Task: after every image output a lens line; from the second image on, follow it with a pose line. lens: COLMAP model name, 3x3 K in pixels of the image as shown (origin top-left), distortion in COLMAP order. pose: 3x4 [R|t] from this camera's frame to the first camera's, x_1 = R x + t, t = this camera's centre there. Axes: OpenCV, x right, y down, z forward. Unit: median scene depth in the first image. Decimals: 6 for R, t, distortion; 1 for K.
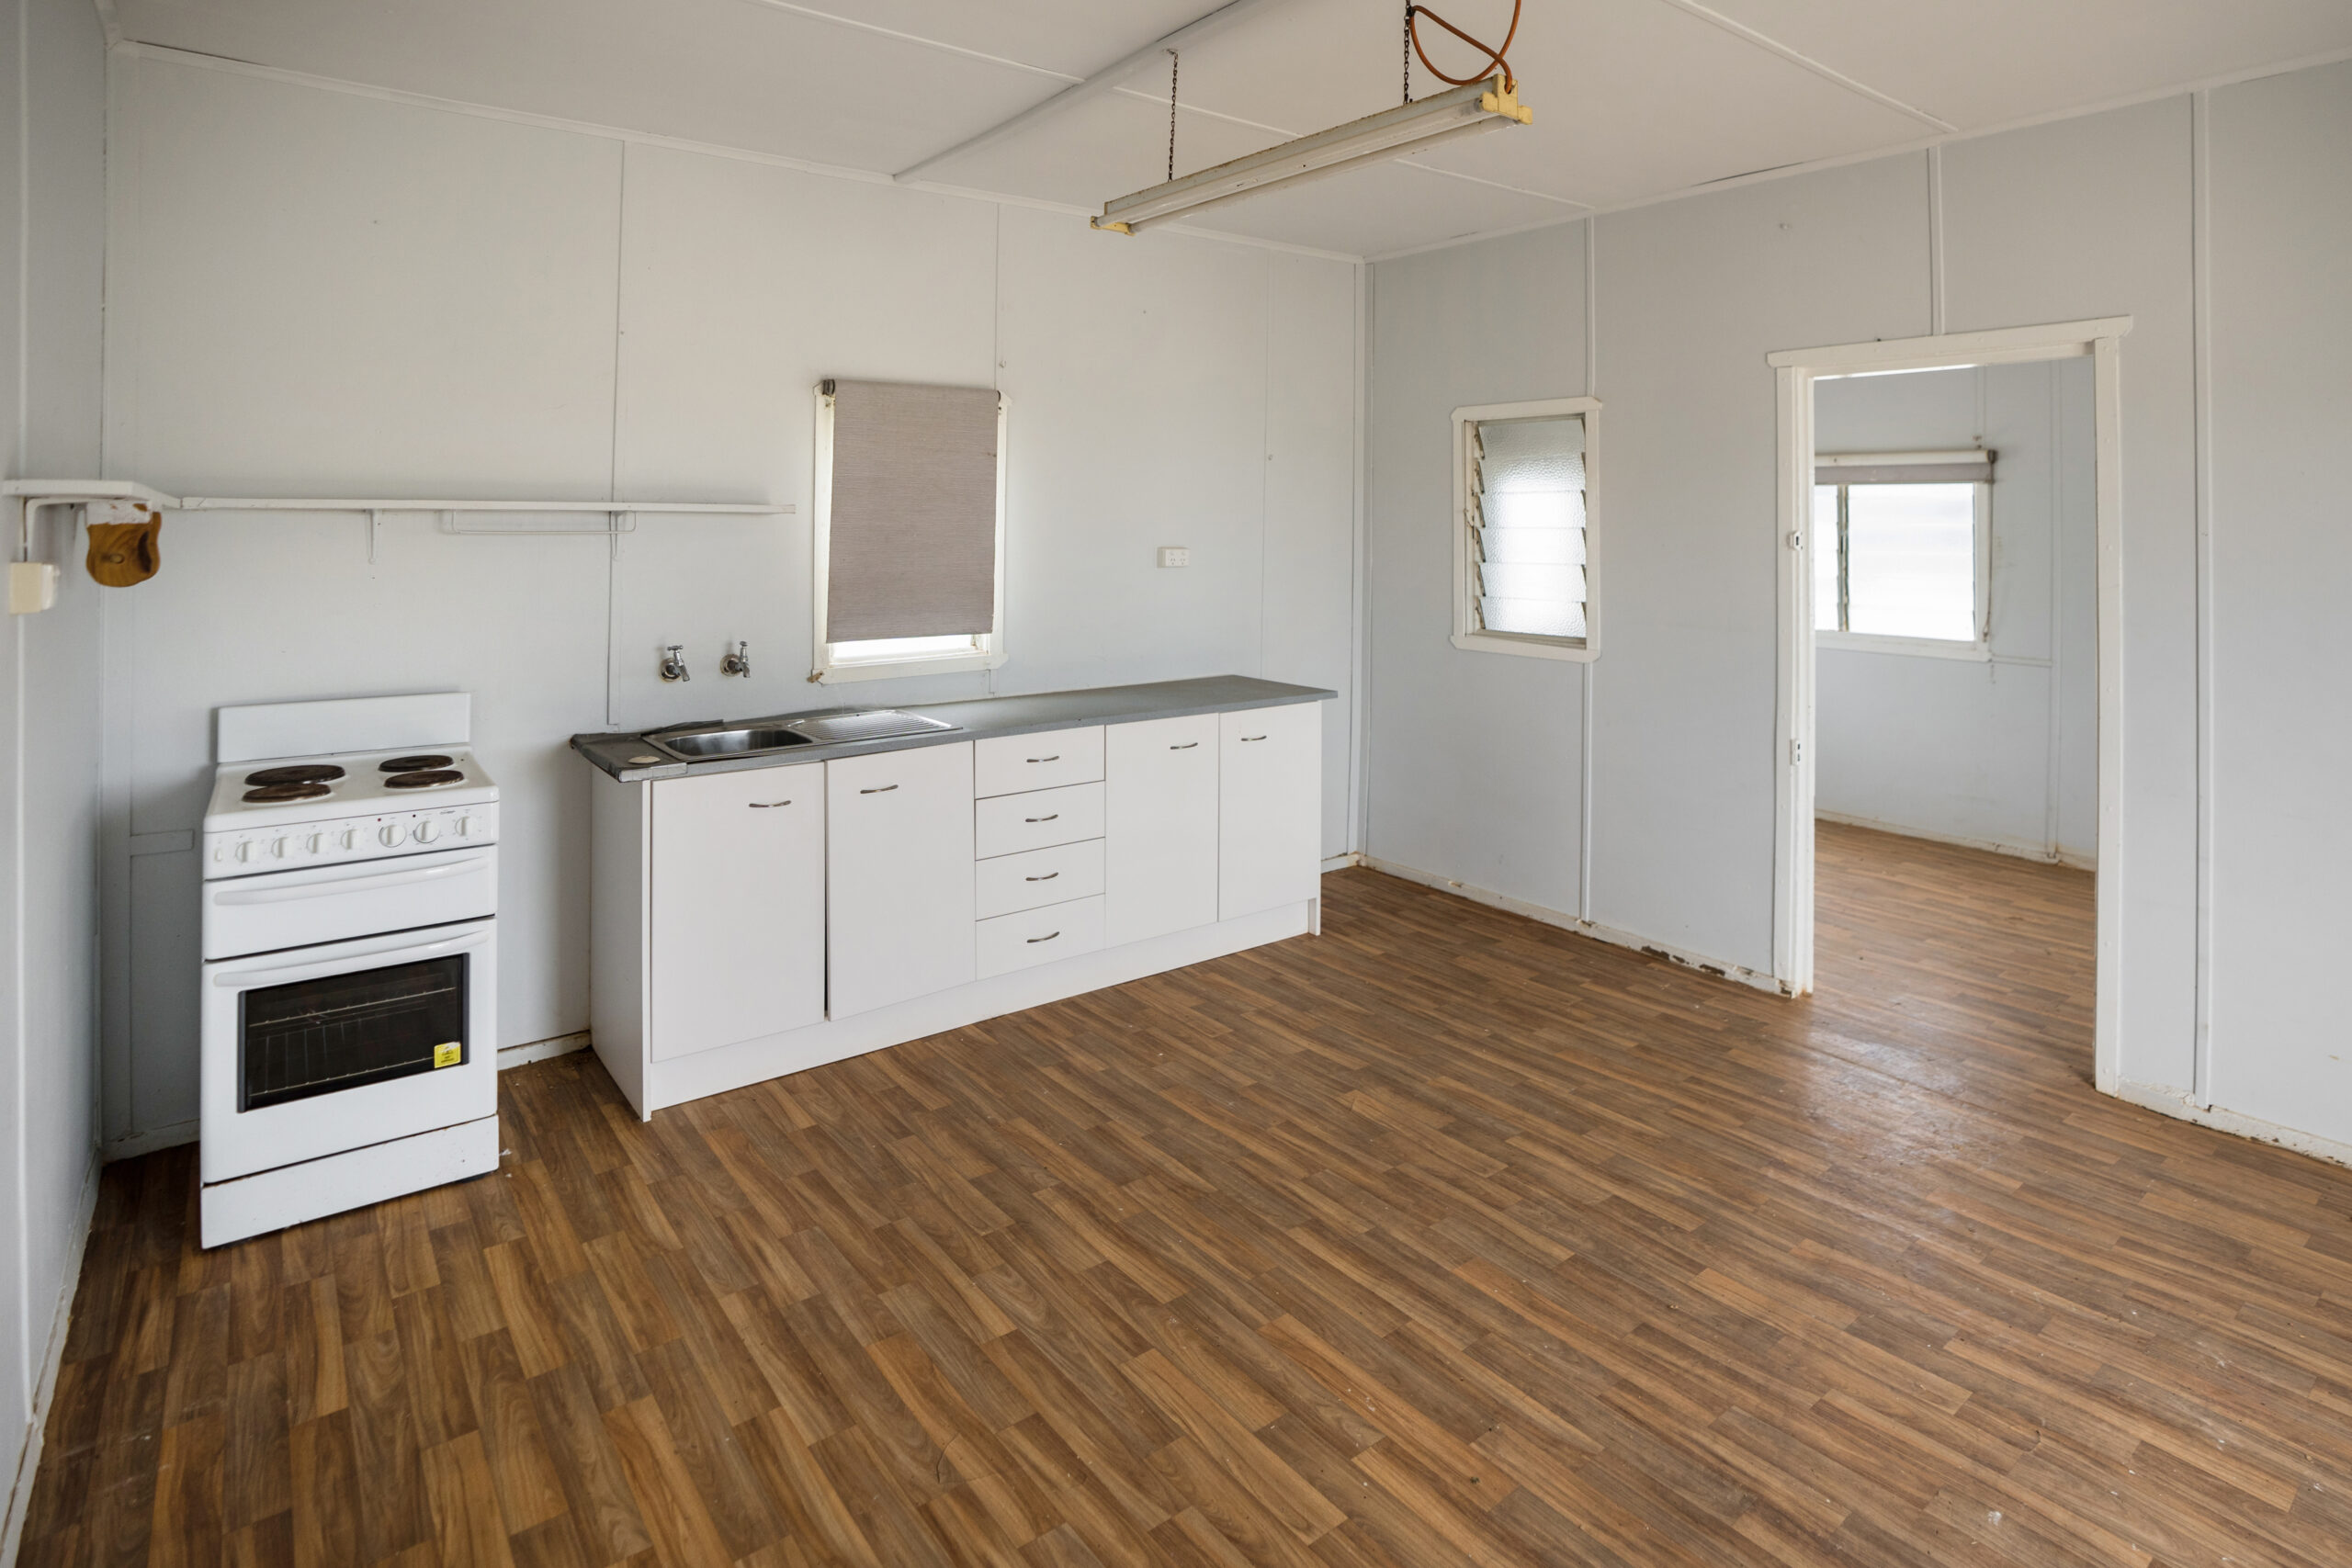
lens RADIAL K [[1159.5, 0, 1174.0], [0, 1159.5, 812.2], [0, 0, 1]] dist [-0.053194, 0.037847]
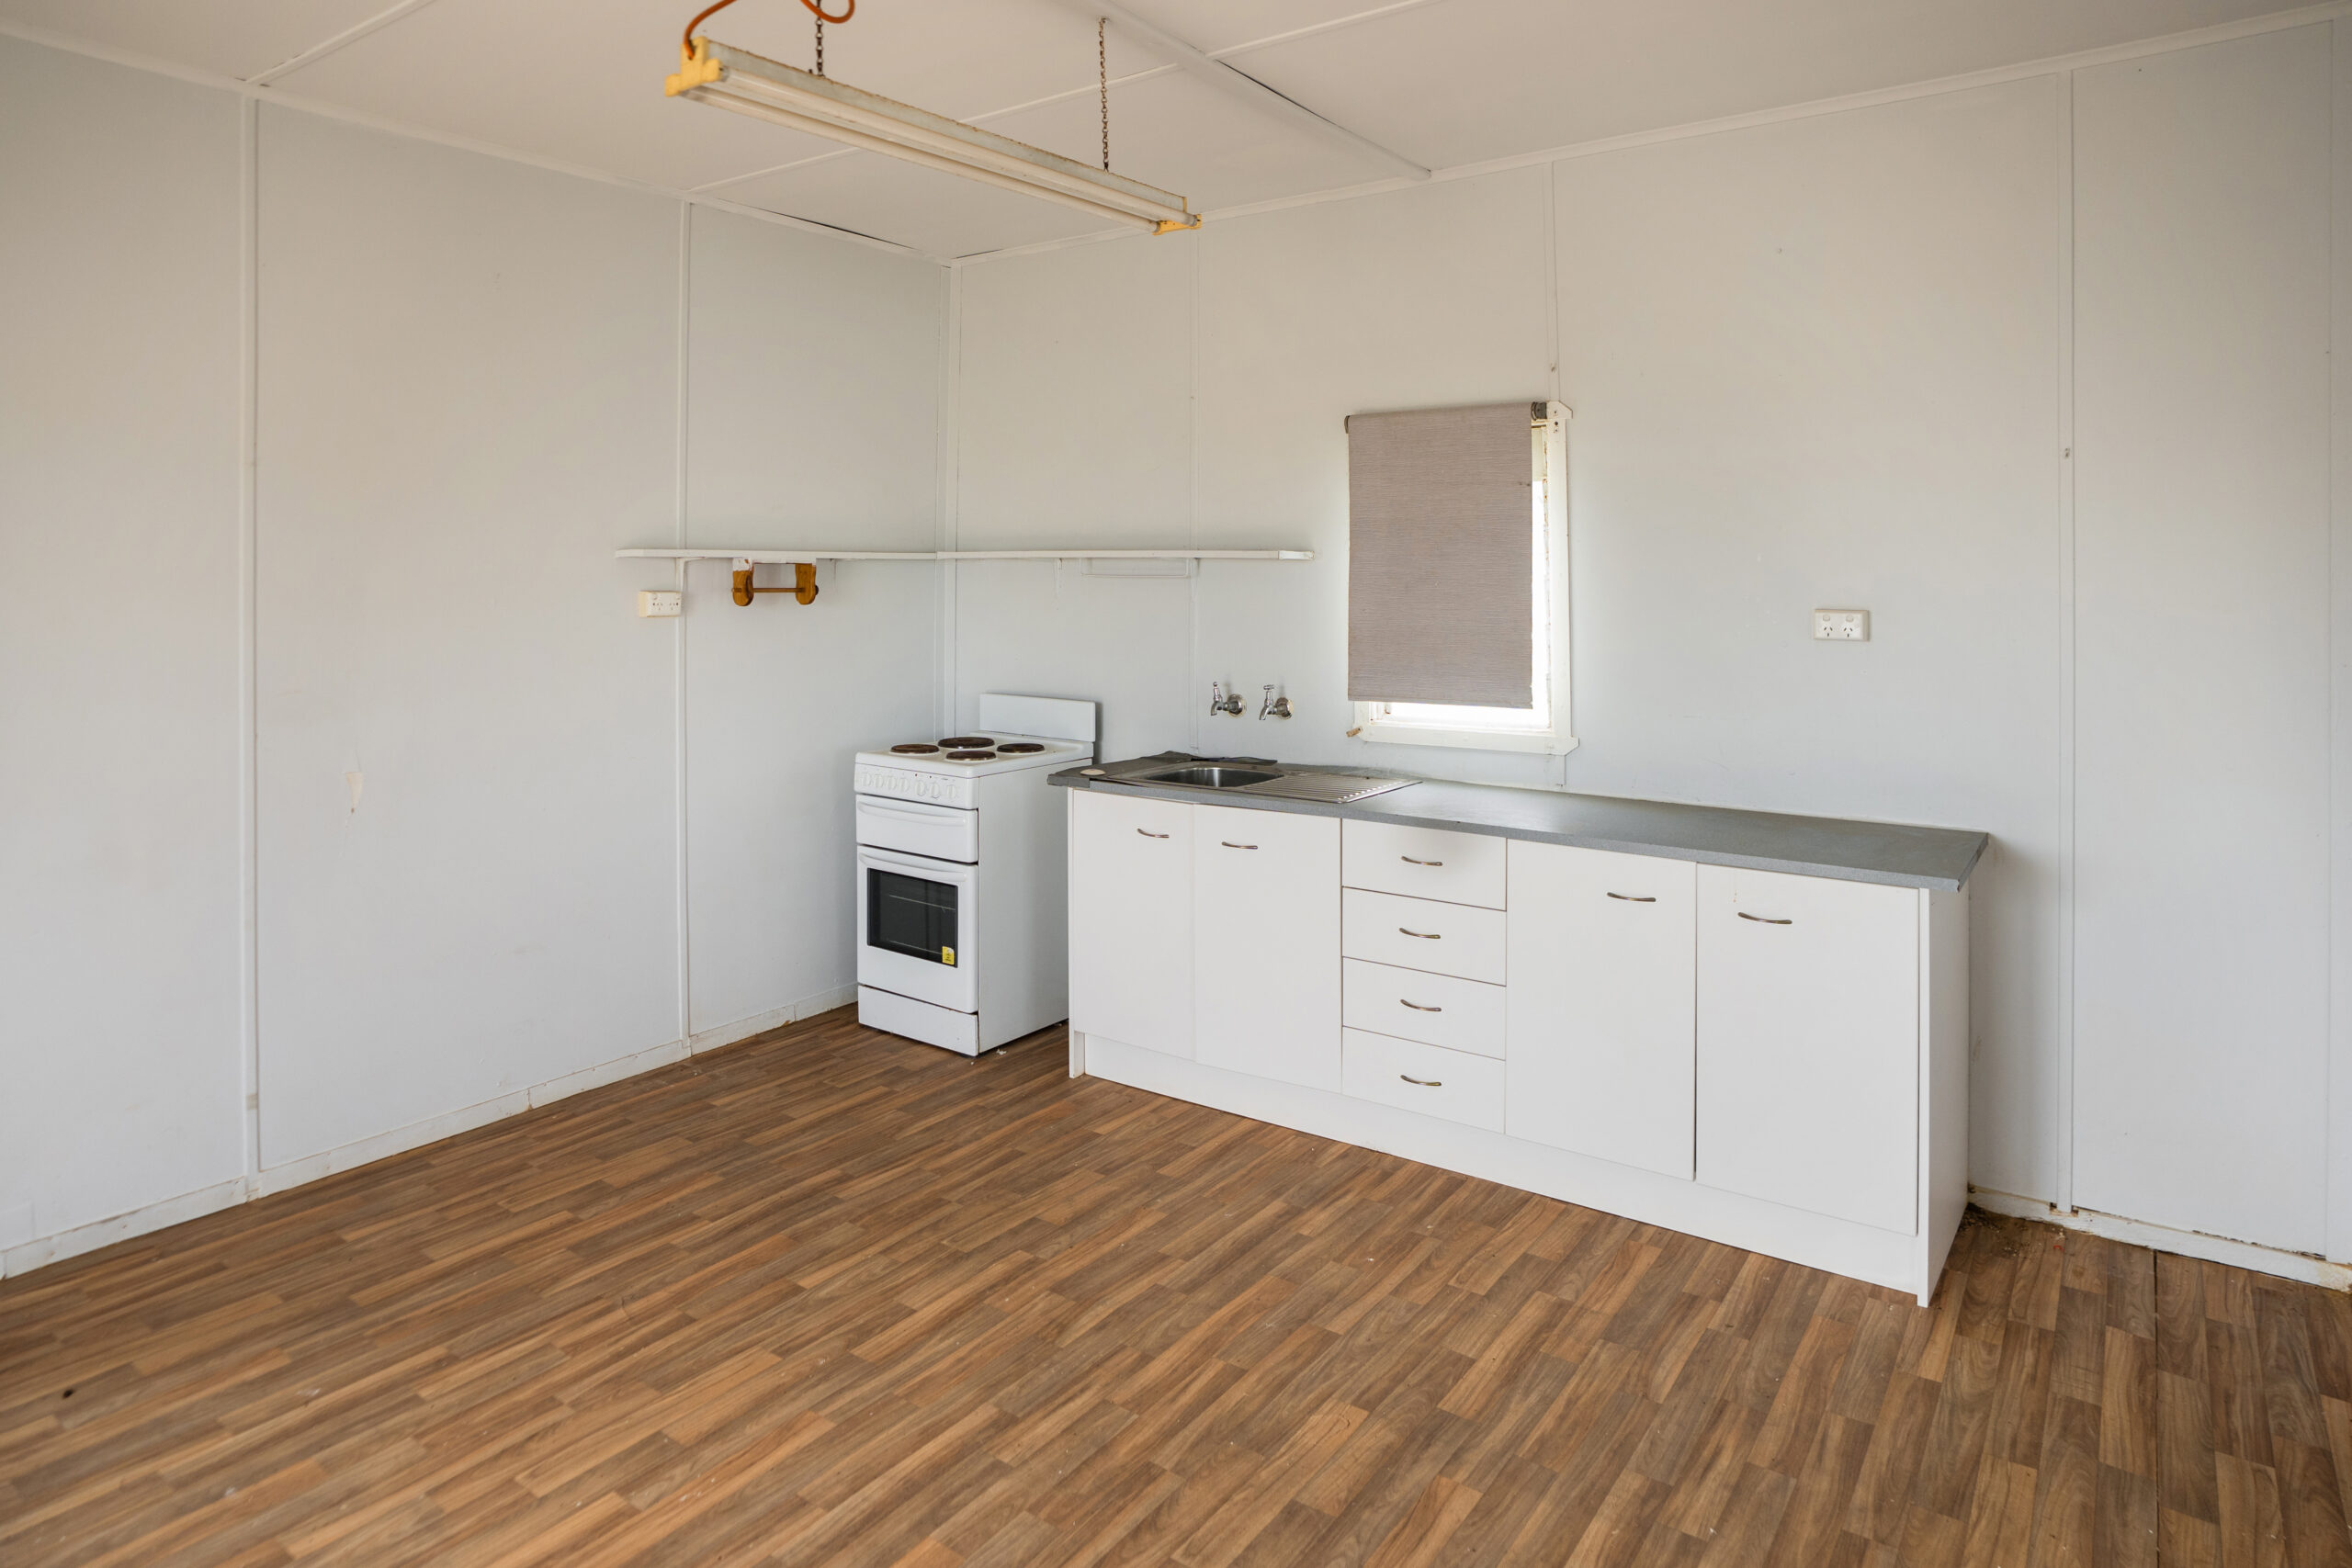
lens RADIAL K [[1355.7, 0, 1176.0], [0, 1355.7, 784.0], [0, 0, 1]] dist [-0.016188, -0.000628]
pose [[0.286577, 0.132759, -0.948814, 0.985677], [-0.218440, 0.973321, 0.070211, -0.167457], [0.932823, 0.187138, 0.307931, 0.727236]]
